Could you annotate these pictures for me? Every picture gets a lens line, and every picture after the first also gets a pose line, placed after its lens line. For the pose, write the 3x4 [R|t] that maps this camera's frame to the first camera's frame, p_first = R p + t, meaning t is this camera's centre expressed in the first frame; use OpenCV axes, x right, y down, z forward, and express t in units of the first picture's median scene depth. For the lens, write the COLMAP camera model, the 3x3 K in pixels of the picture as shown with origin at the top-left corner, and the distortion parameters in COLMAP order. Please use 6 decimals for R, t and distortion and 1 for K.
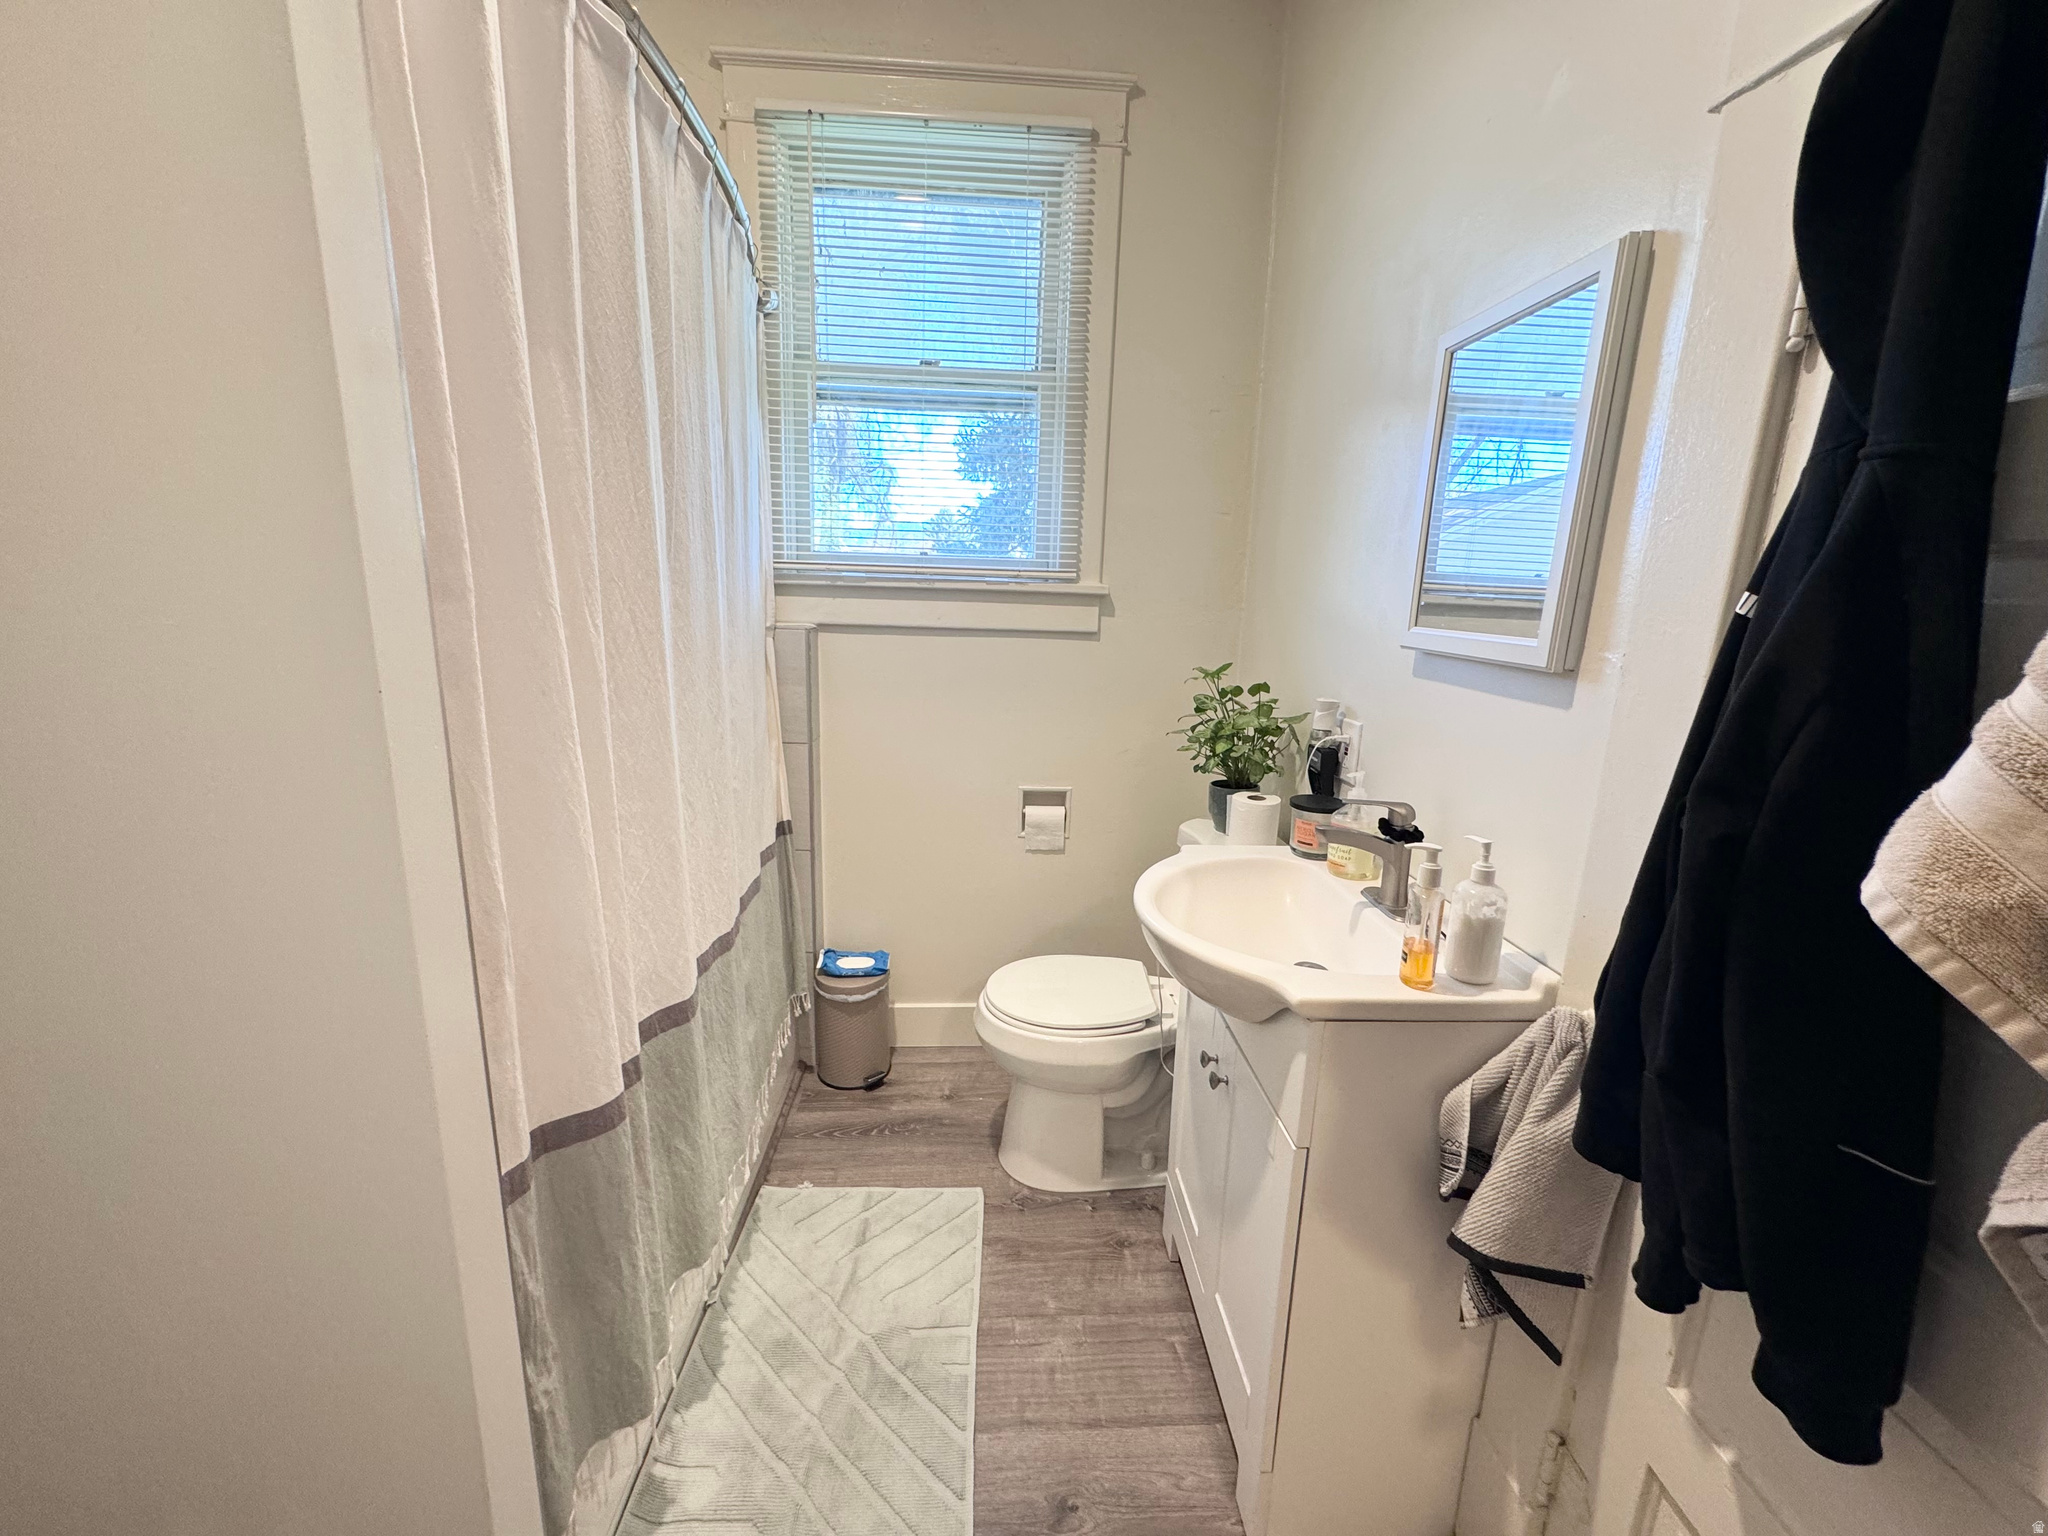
lens RADIAL K [[817.4, 0, 1025.8], [0, 817.4, 763.7], [0, 0, 1]] dist [-0.000982, 0.000181]
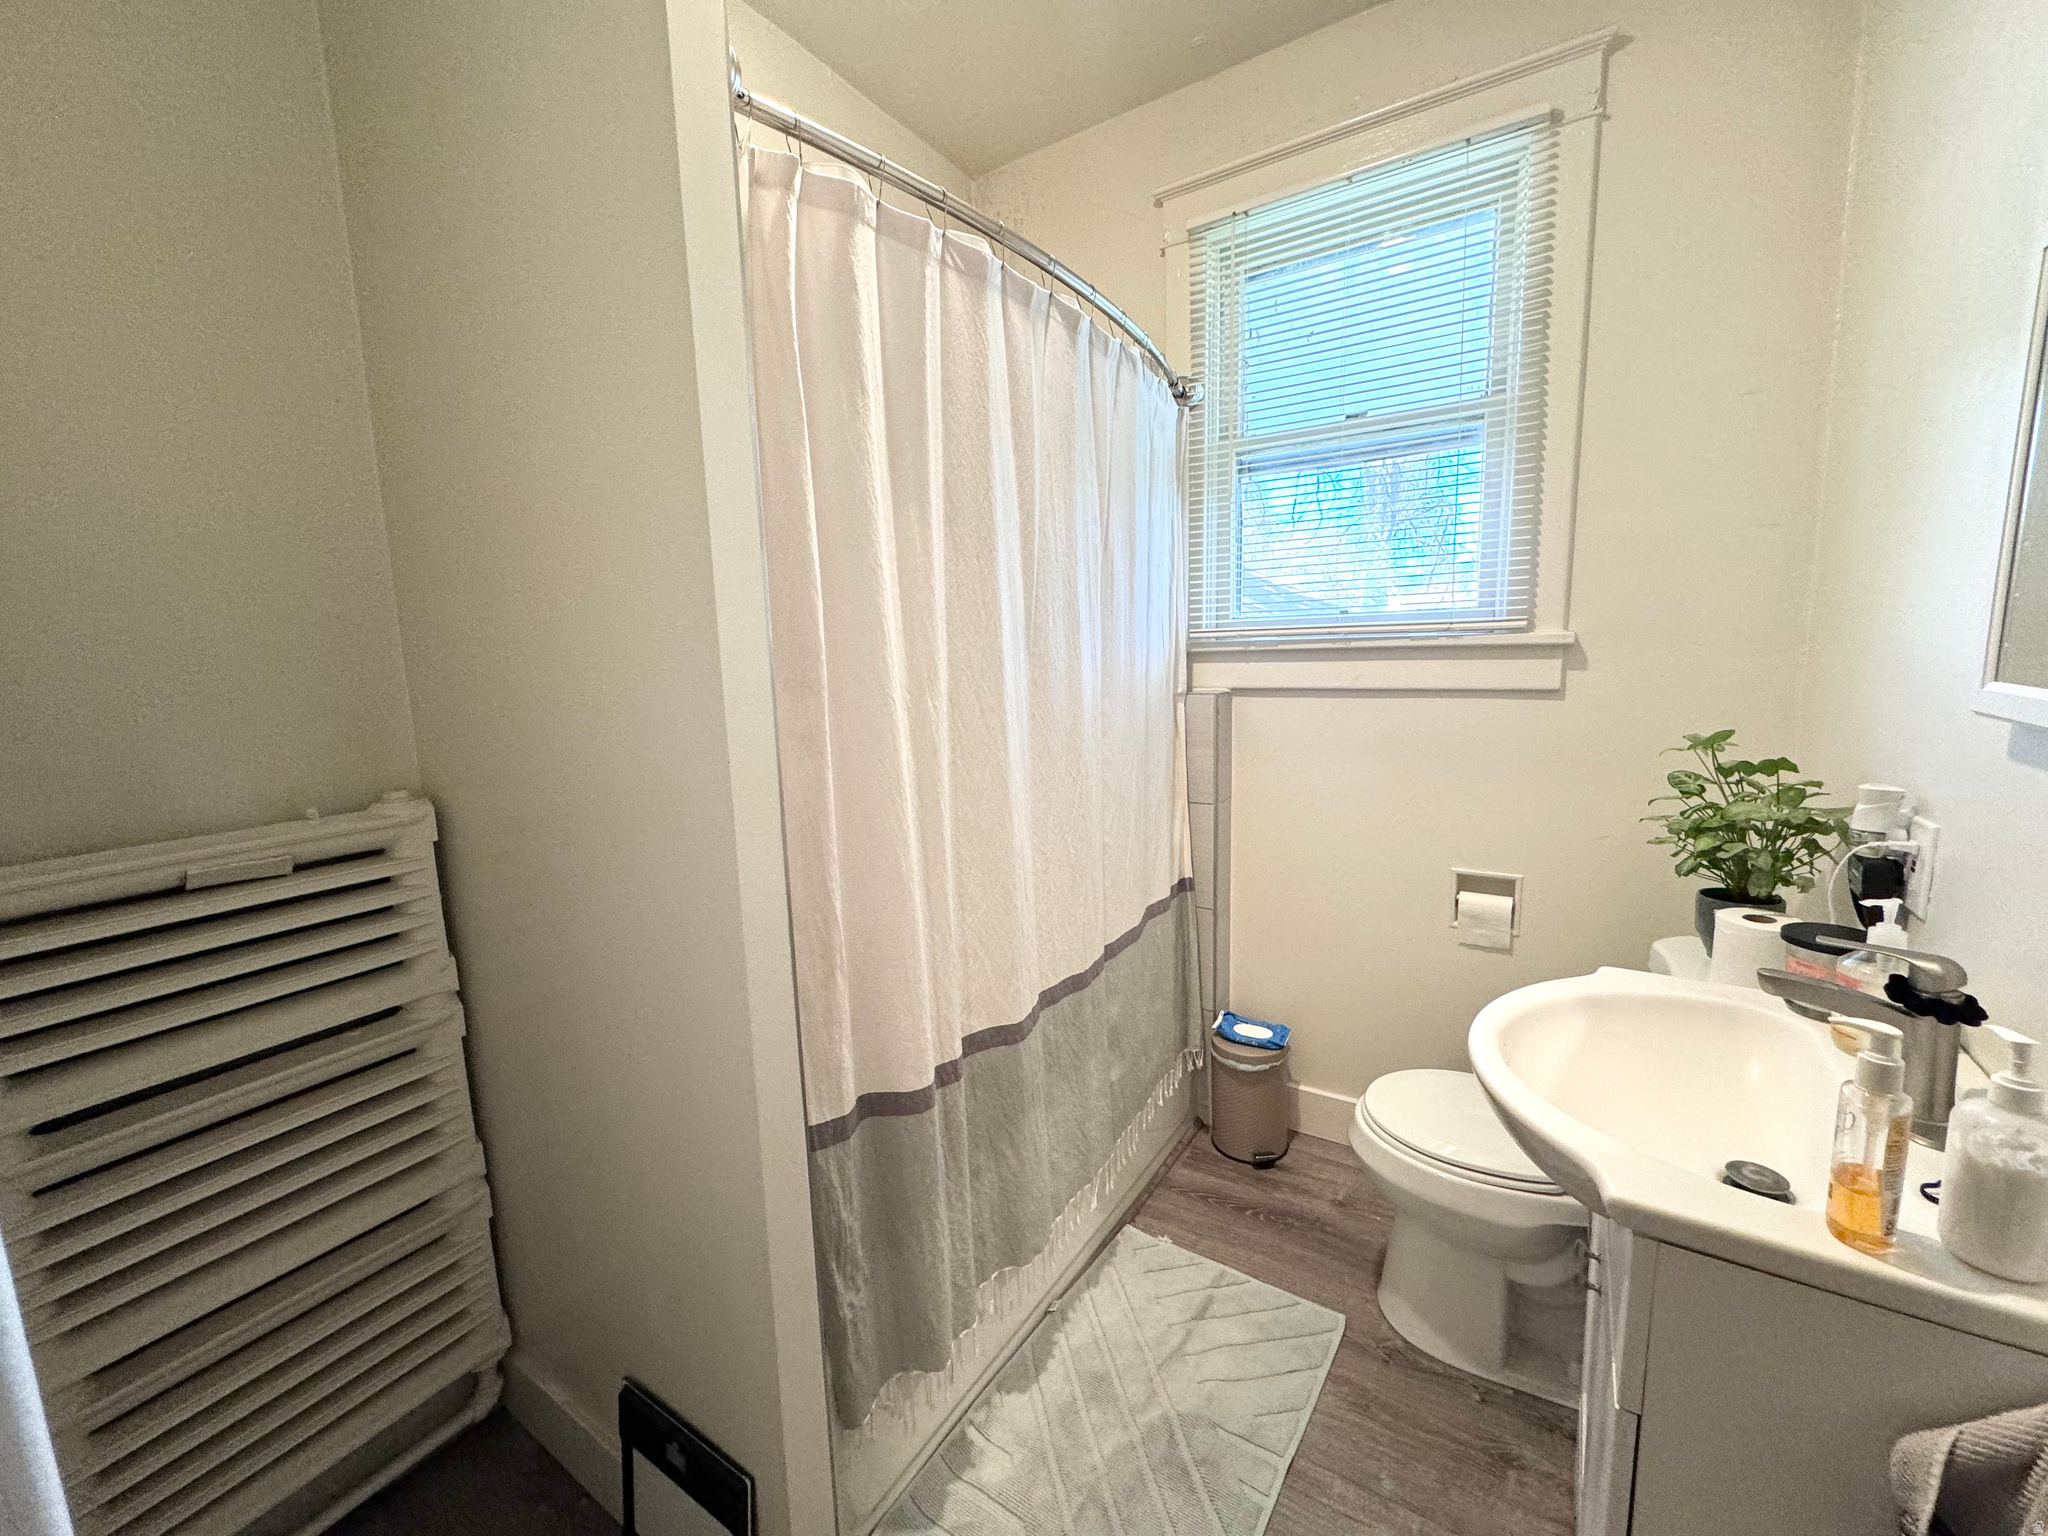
lens RADIAL K [[817.4, 0, 1019.8], [0, 817.4, 764.5], [0, 0, 1]] dist [-0.000982, 0.000181]
pose [[0.803751, 0.029015, -0.594258, 0.165435], [-0.067302, 0.996833, -0.042357, -0.017172], [0.591148, 0.074039, 0.803158, 0.030654]]
